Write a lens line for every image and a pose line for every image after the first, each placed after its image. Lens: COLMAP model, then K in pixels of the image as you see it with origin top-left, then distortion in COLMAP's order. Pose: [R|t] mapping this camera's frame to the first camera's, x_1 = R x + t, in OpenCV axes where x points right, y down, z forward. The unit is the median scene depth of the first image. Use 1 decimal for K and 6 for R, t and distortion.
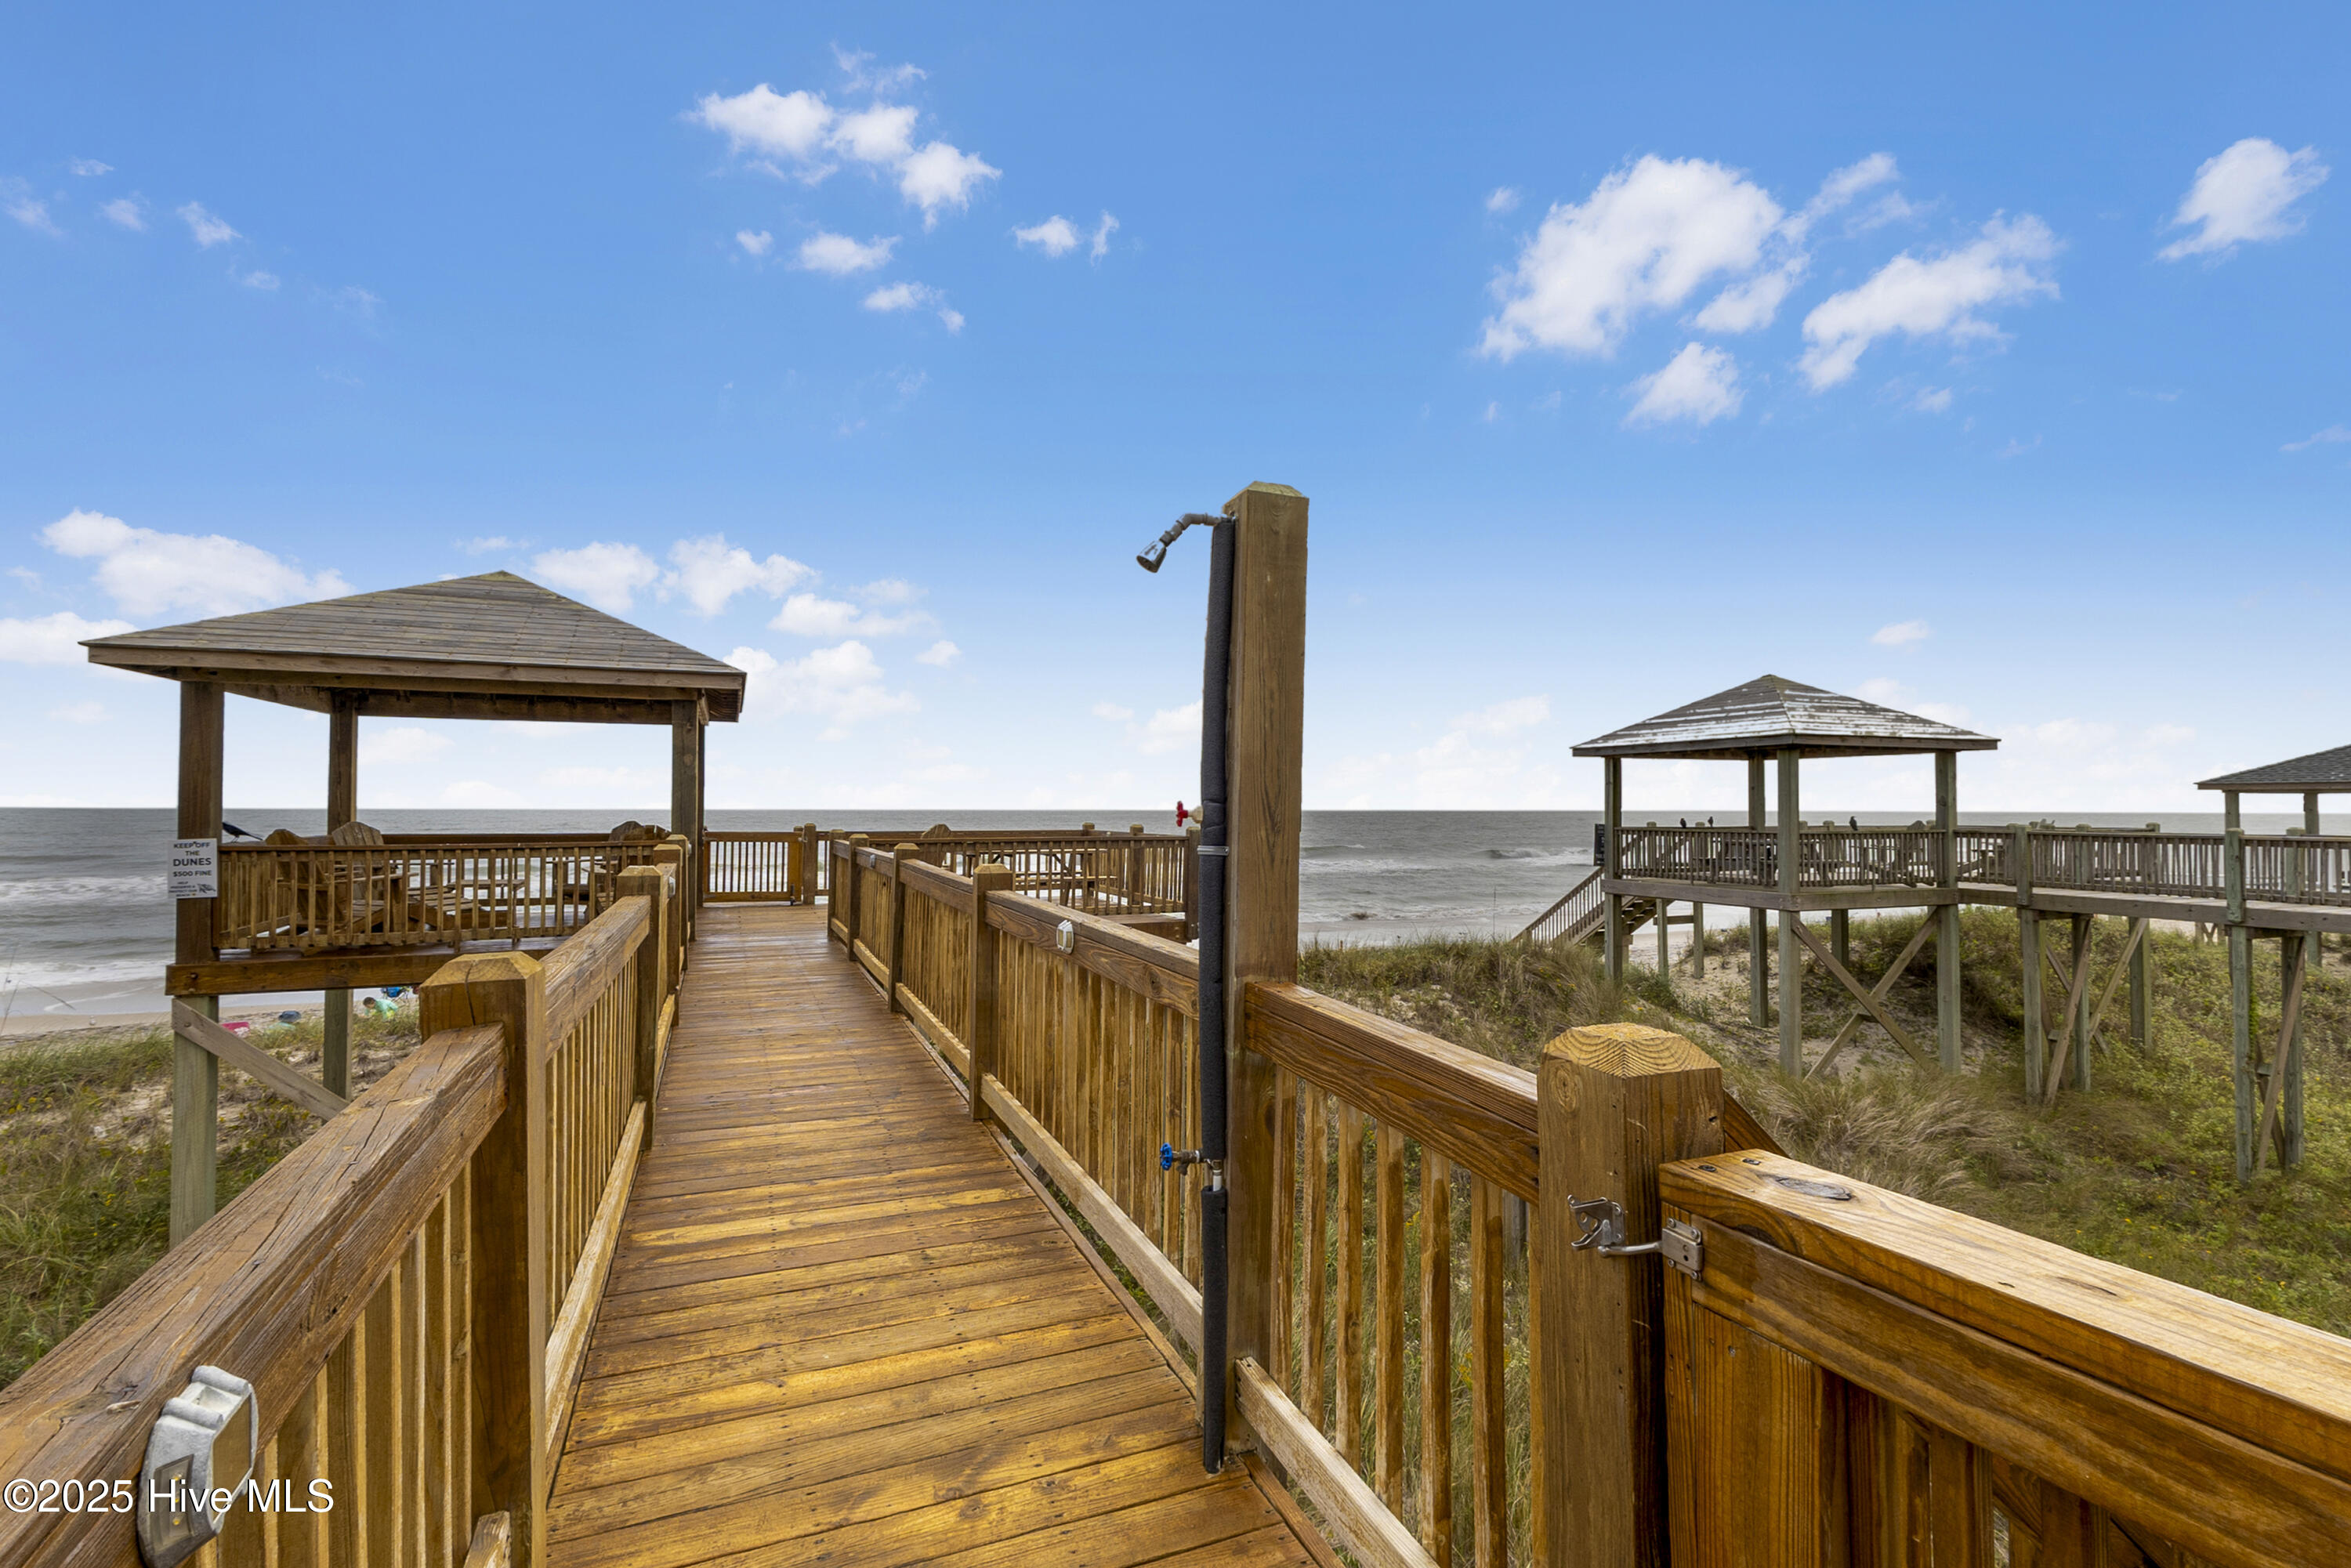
lens RADIAL K [[1147.9, 0, 1188.5], [0, 1147.9, 851.1], [0, 0, 1]] dist [0.017713, -0.000164]
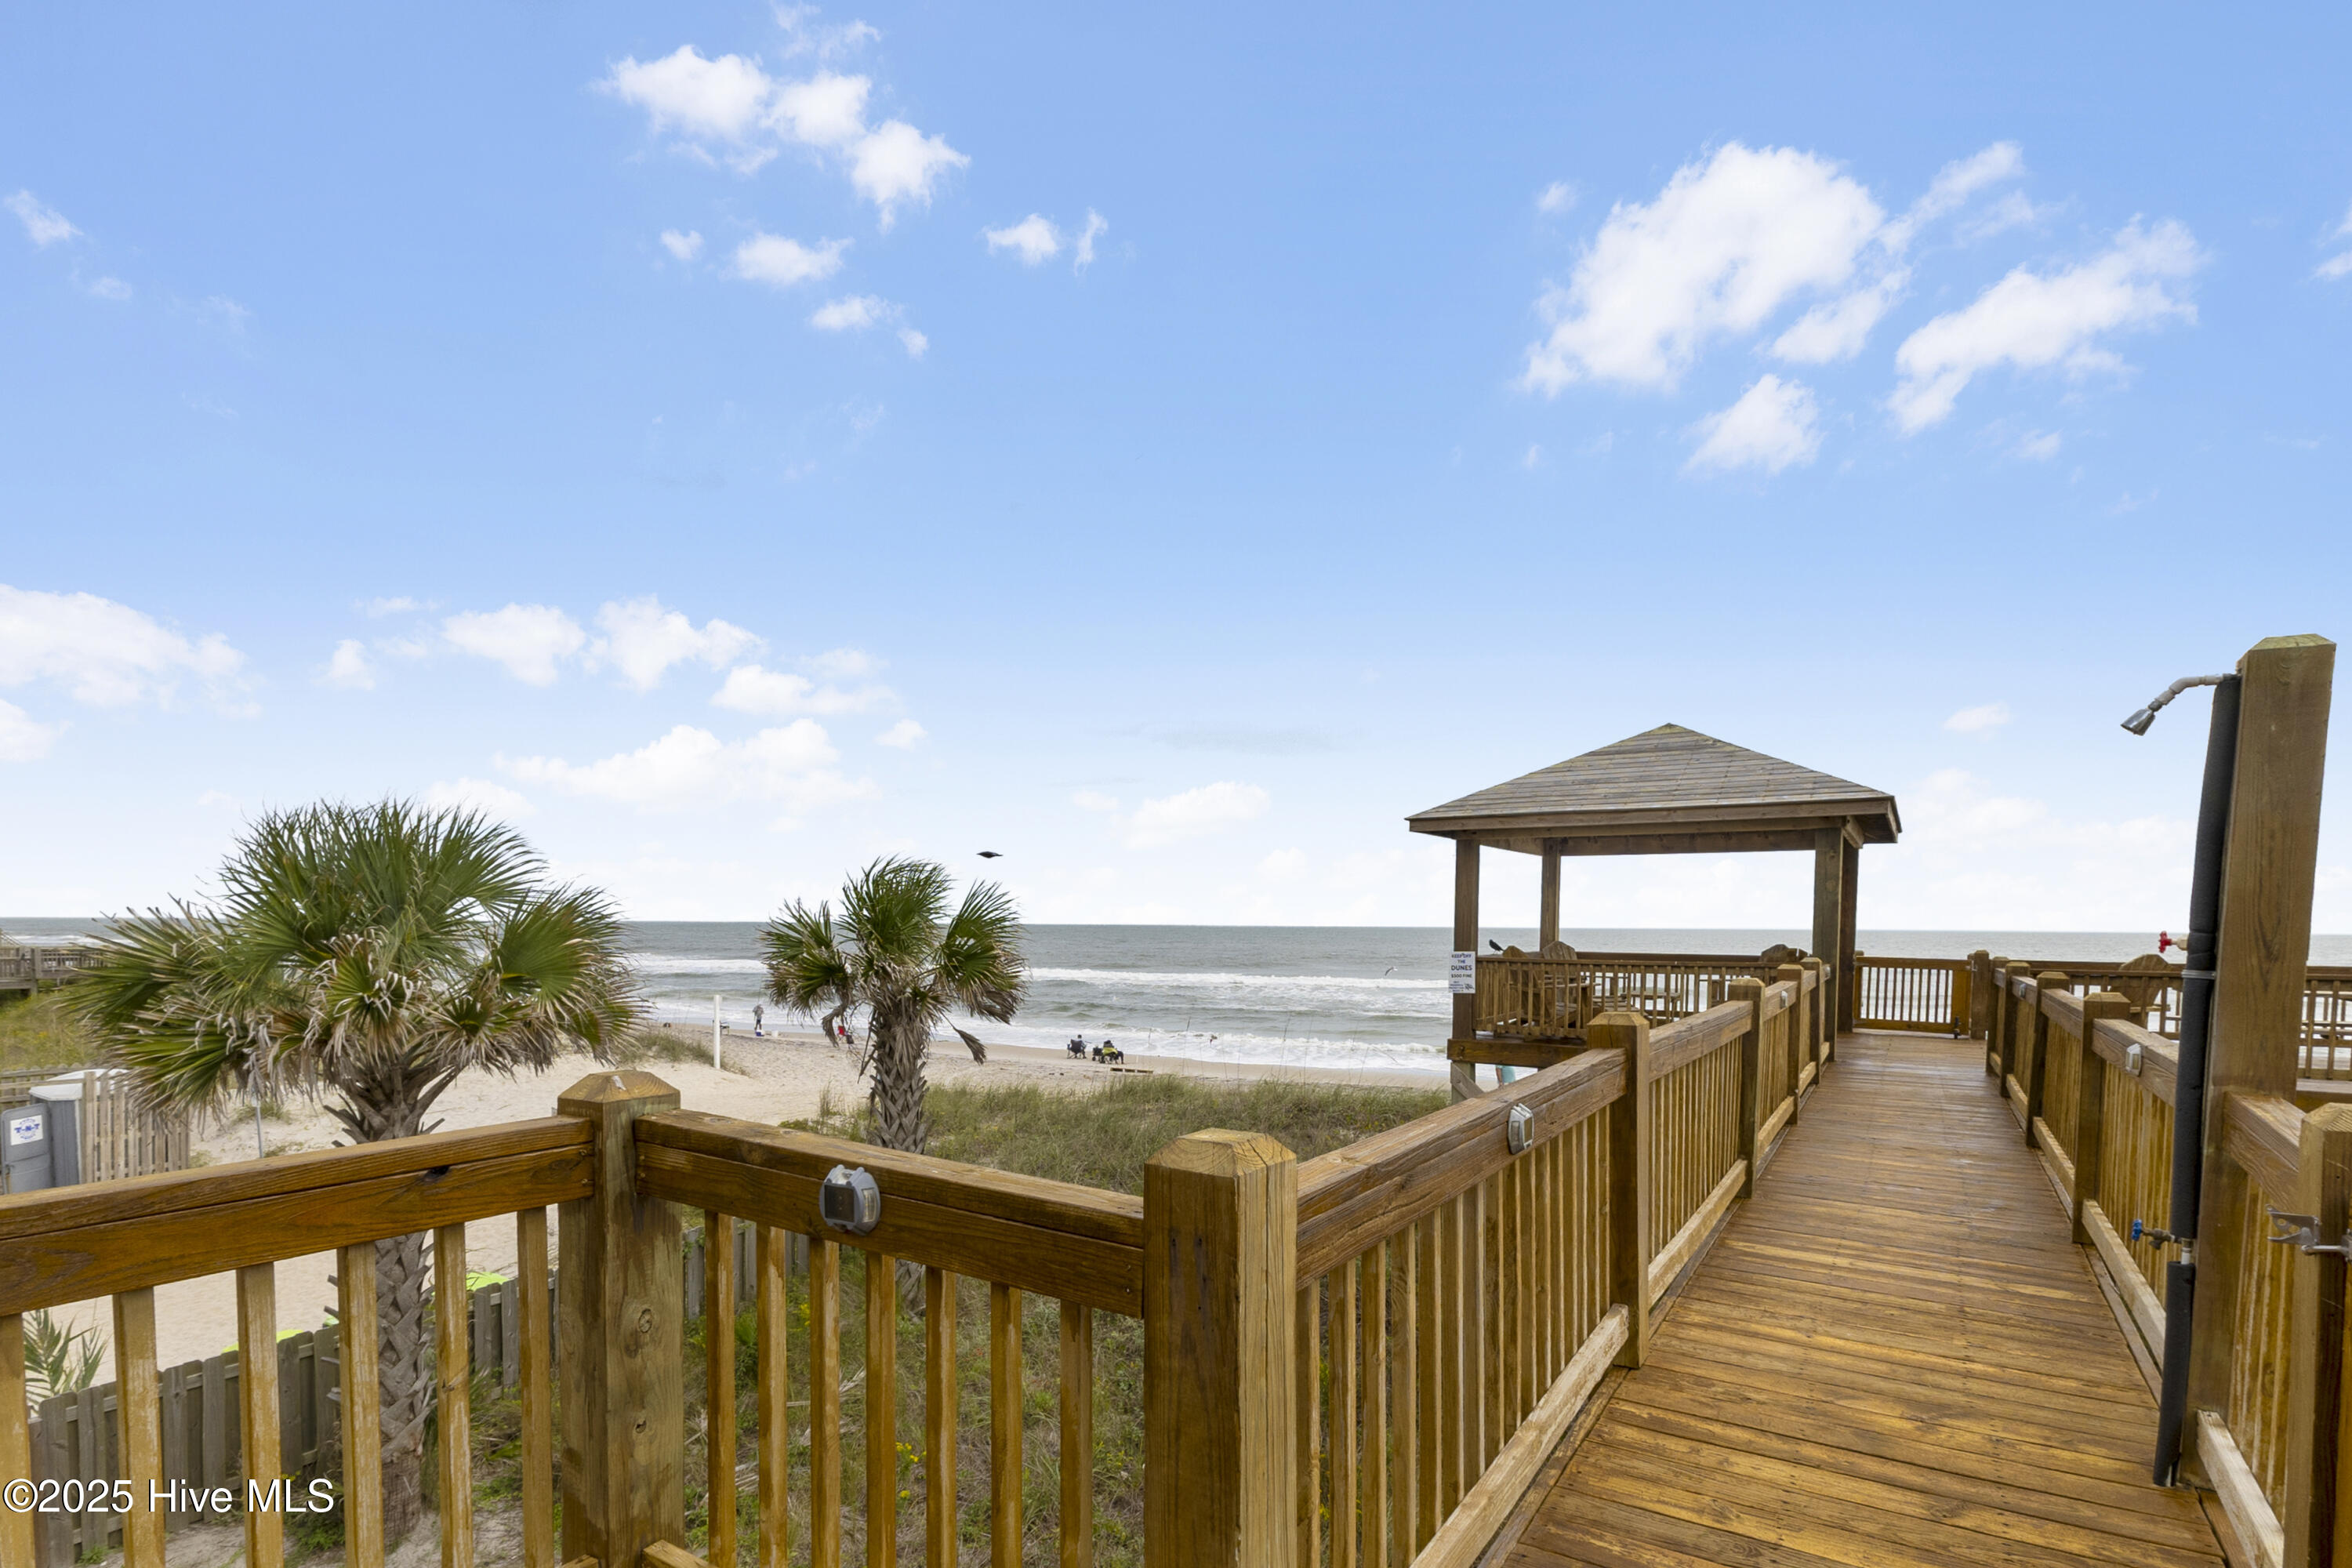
lens RADIAL K [[1148.4, 0, 1189.1], [0, 1148.4, 851.2], [0, 0, 1]] dist [0.017713, -0.000164]
pose [[0.595463, -0.048720, -0.801904, 0.084234], [-0.037293, 0.995407, -0.088168, 0.003980], [0.802517, 0.082406, 0.590912, -0.117641]]
